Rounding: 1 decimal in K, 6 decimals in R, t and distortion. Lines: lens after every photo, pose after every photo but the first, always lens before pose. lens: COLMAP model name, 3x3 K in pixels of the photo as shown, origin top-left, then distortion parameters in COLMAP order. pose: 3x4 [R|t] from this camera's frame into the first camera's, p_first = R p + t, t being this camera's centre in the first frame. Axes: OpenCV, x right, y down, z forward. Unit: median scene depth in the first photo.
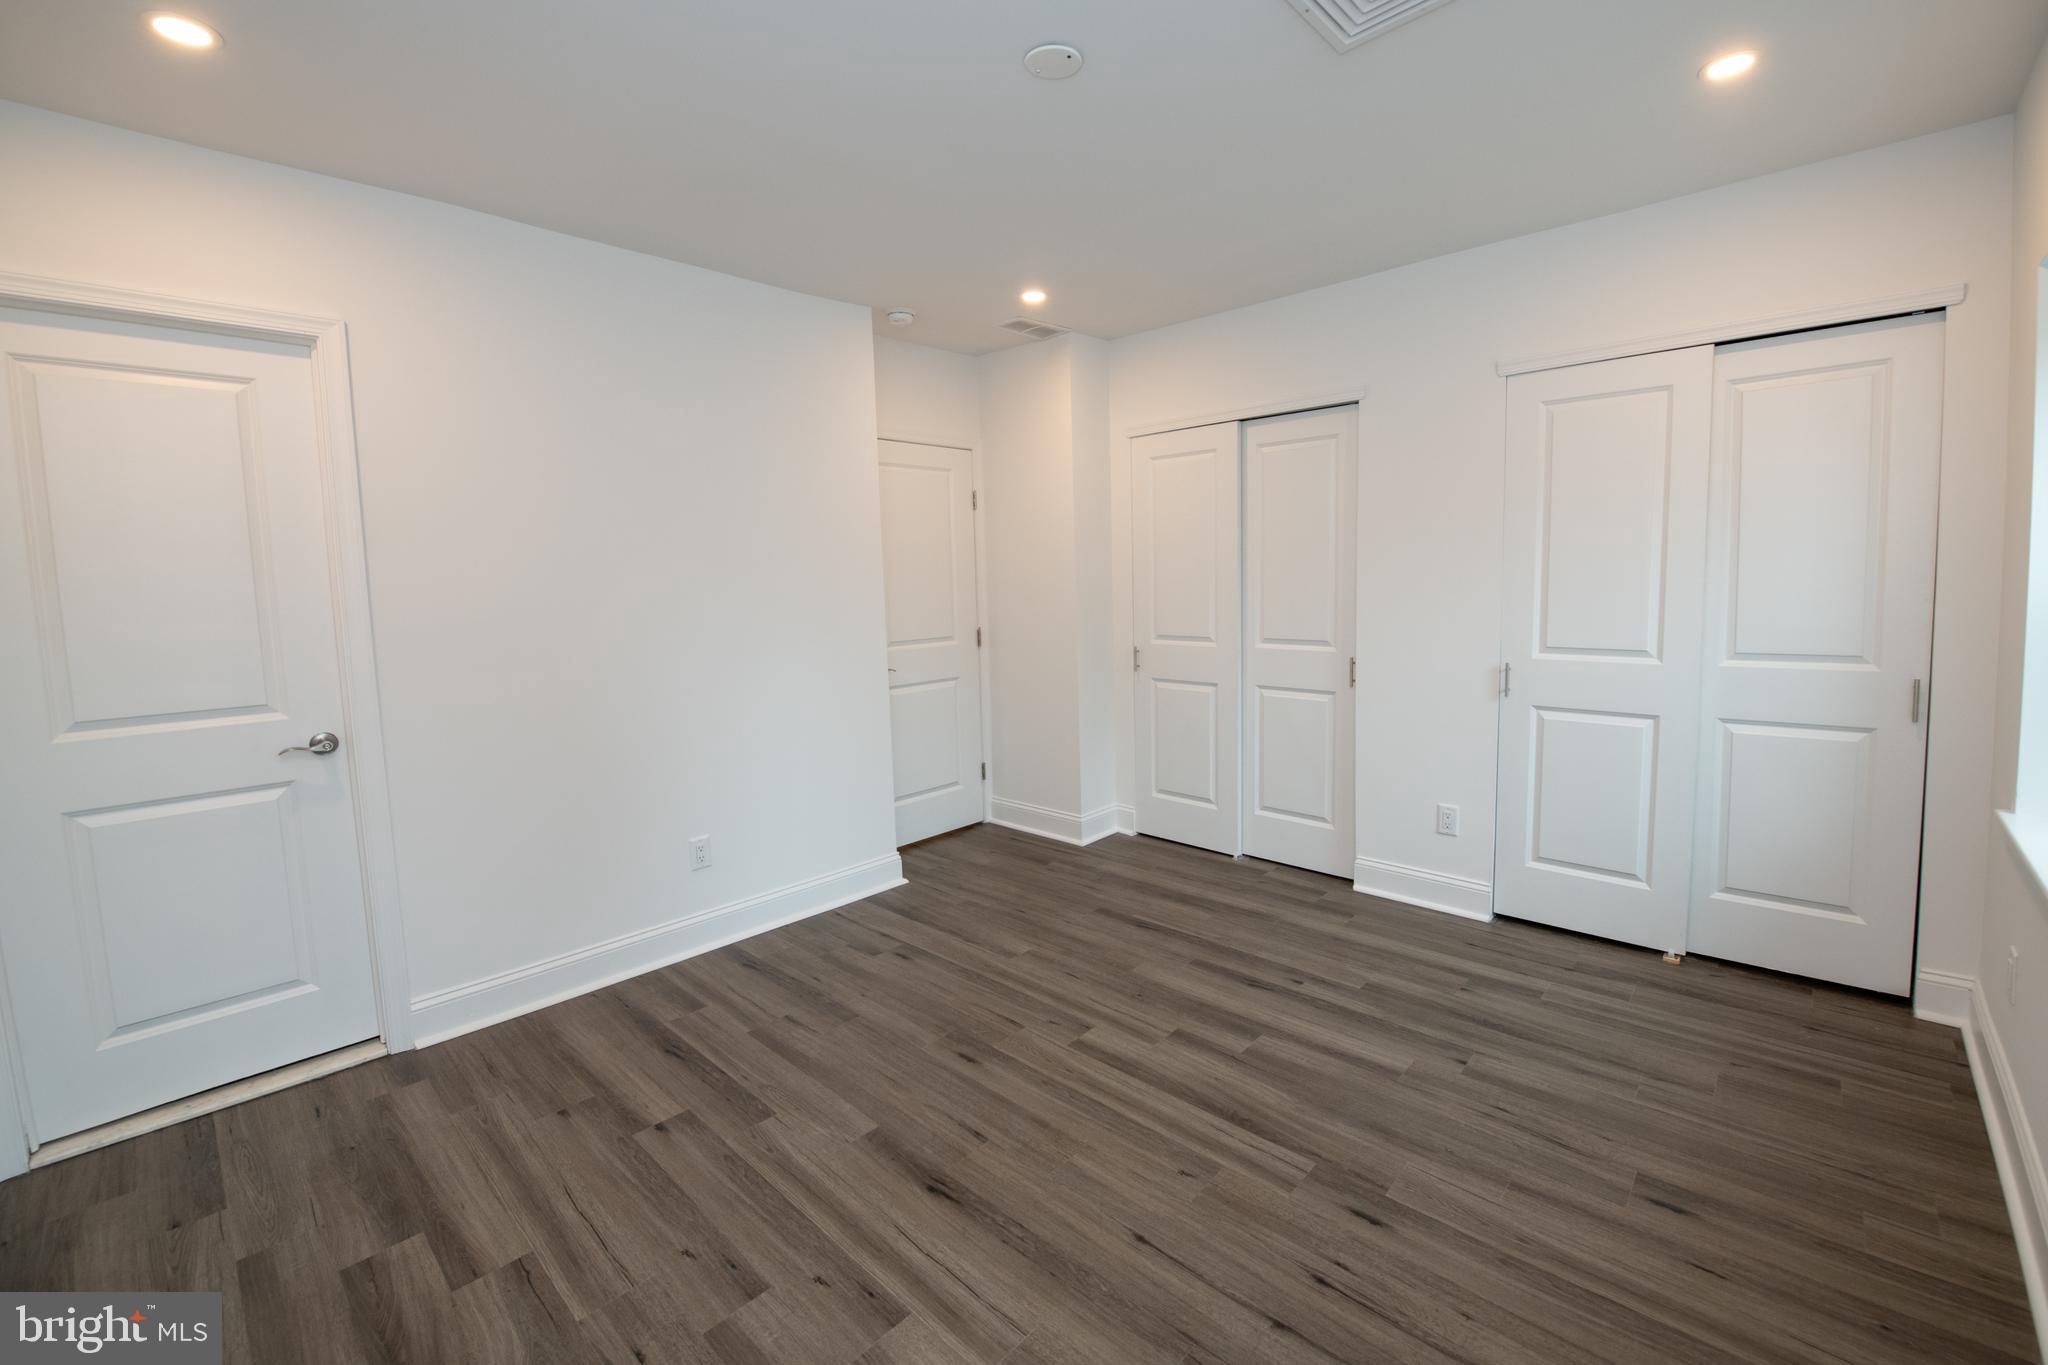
lens RADIAL K [[838.9, 0, 1051.5], [0, 838.9, 672.6], [0, 0, 1]] dist [-0.017297, -0.002509]
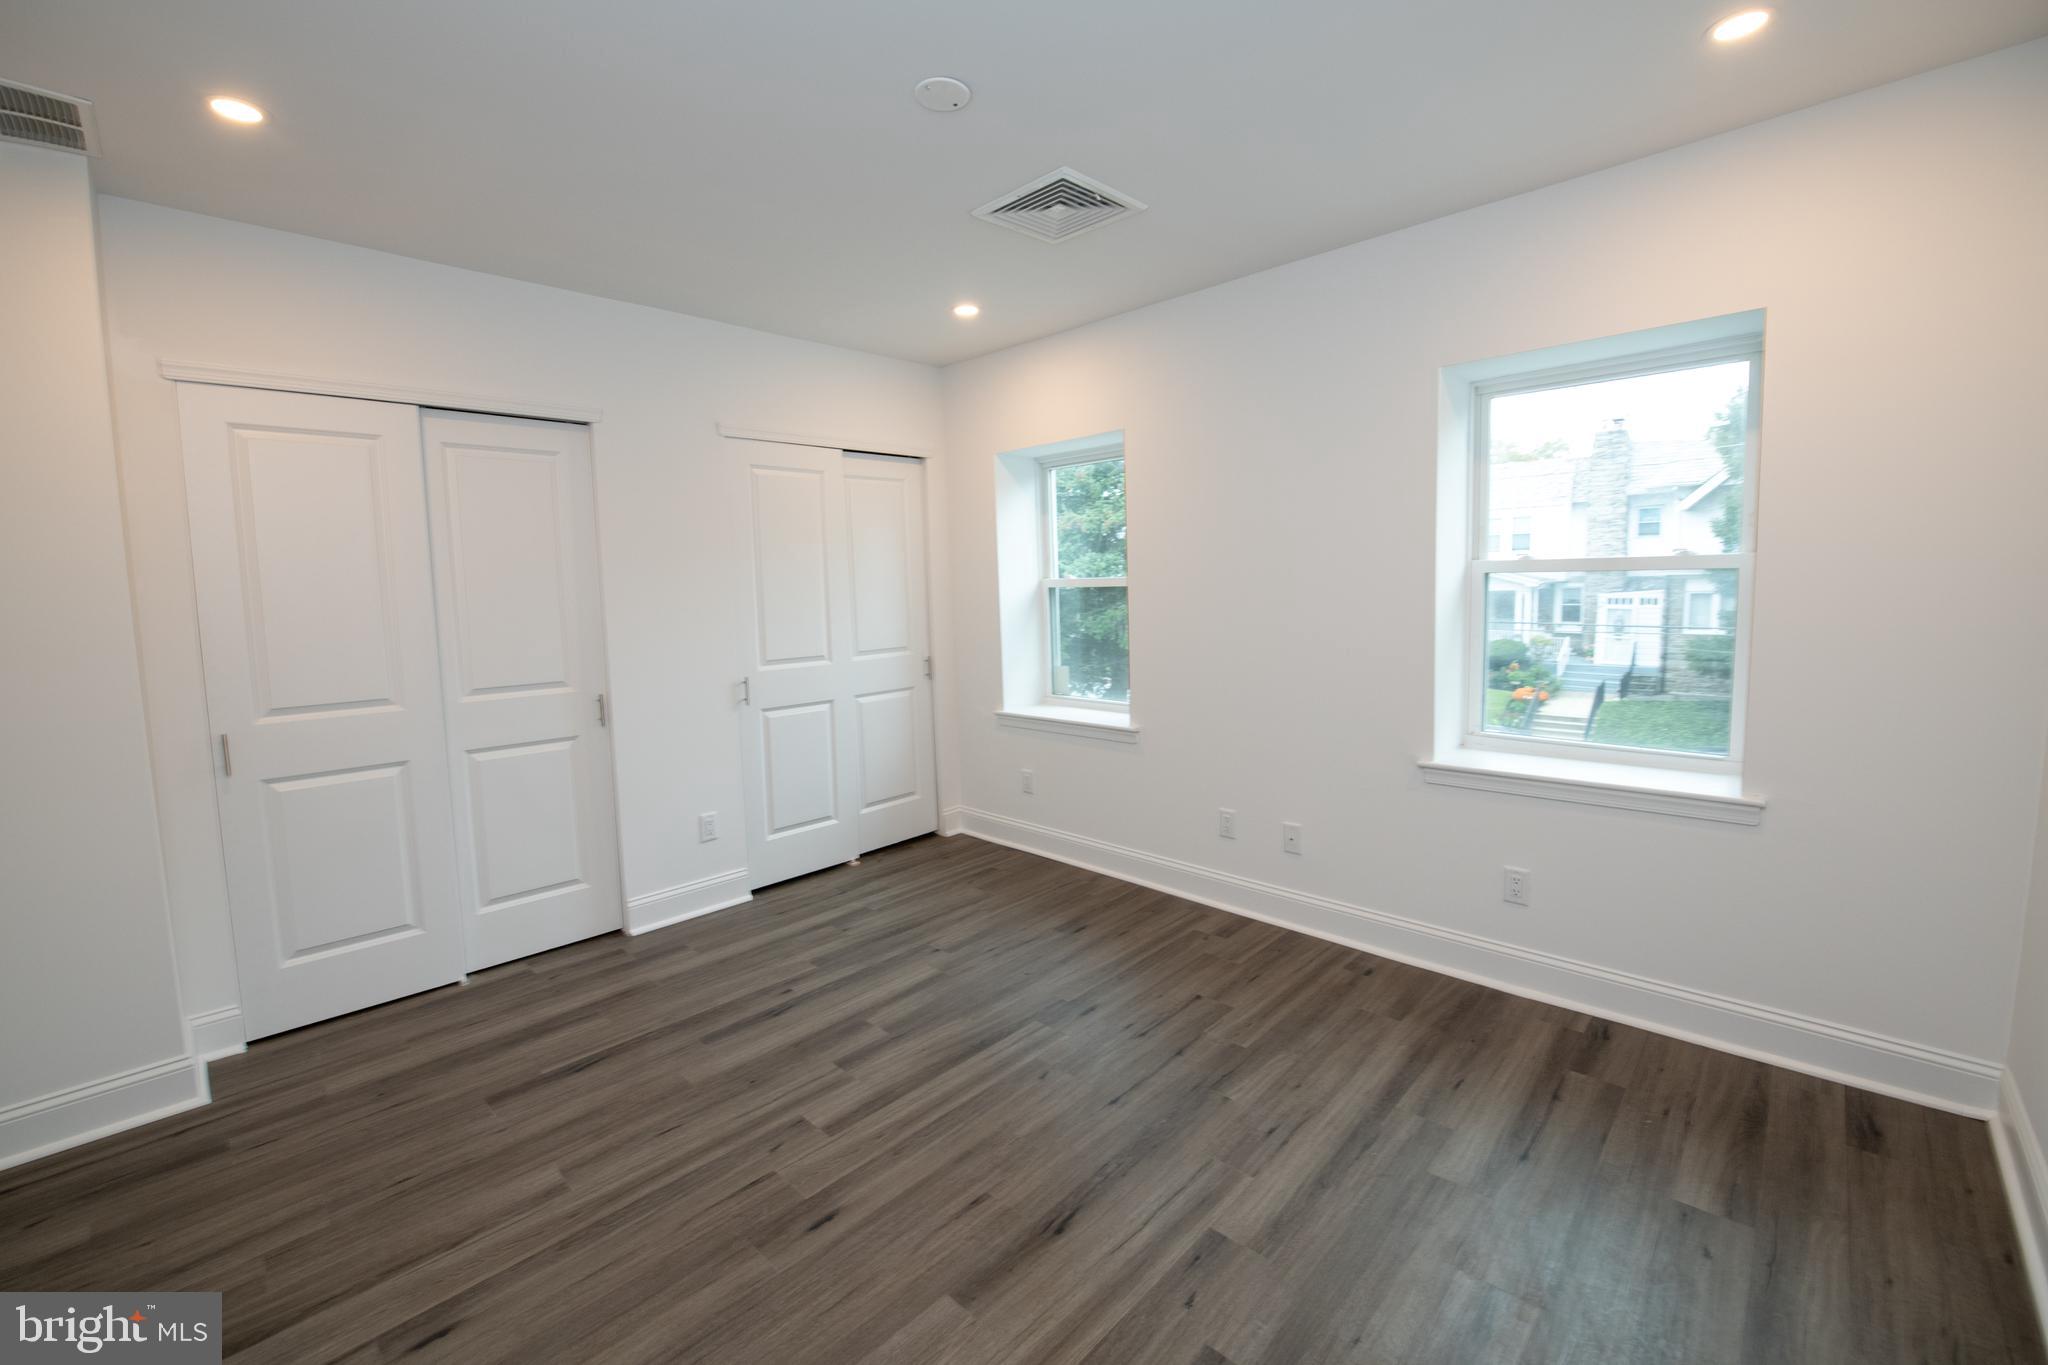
lens RADIAL K [[838.9, 0, 1023.2], [0, 838.9, 669.8], [0, 0, 1]] dist [-0.017297, -0.002509]
pose [[0.023788, -0.077554, 0.996704, -0.785807], [0.140156, 0.987399, 0.073485, -0.066534], [-0.989844, 0.137947, 0.034358, 0.692997]]
